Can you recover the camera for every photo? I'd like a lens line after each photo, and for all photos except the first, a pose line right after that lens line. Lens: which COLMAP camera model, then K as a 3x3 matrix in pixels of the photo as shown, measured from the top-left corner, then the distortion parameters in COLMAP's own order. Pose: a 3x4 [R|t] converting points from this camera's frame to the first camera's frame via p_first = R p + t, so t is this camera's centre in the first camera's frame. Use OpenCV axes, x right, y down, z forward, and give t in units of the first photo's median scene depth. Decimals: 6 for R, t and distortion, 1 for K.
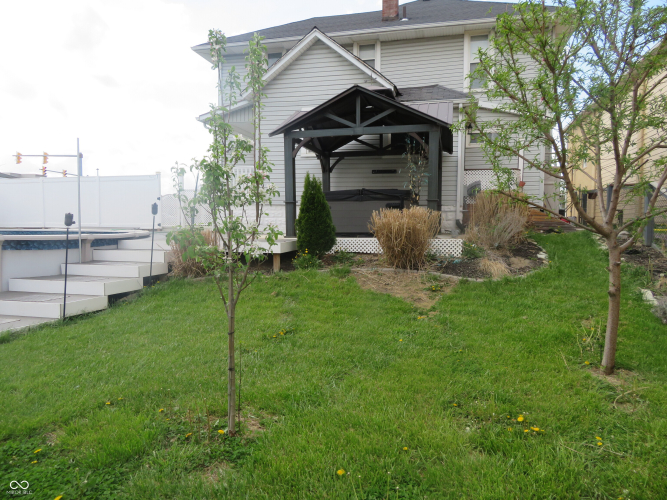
lens RADIAL K [[480.7, 0, 337.9], [0, 480.7, 251.5], [0, 0, 1]] dist [-0.000994, 0.001391]
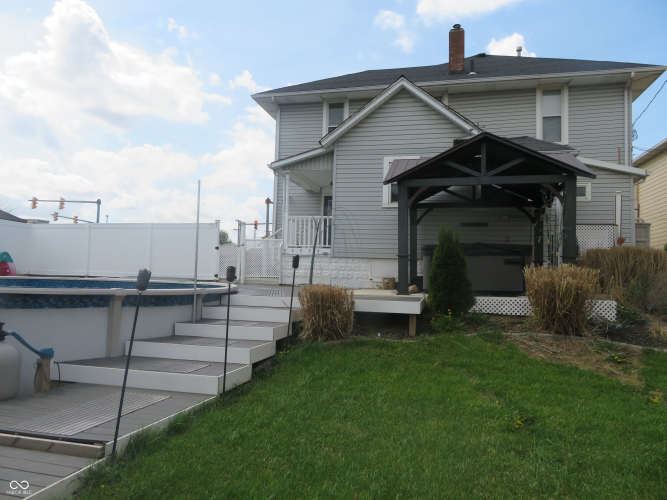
lens RADIAL K [[480.7, 0, 330.2], [0, 480.7, 248.2], [0, 0, 1]] dist [-0.000994, 0.001391]
pose [[0.999687, 0.019353, 0.015881, -0.203283], [-0.017436, 0.993435, -0.113062, -0.009191], [-0.017965, 0.112750, 0.993461, 0.078395]]
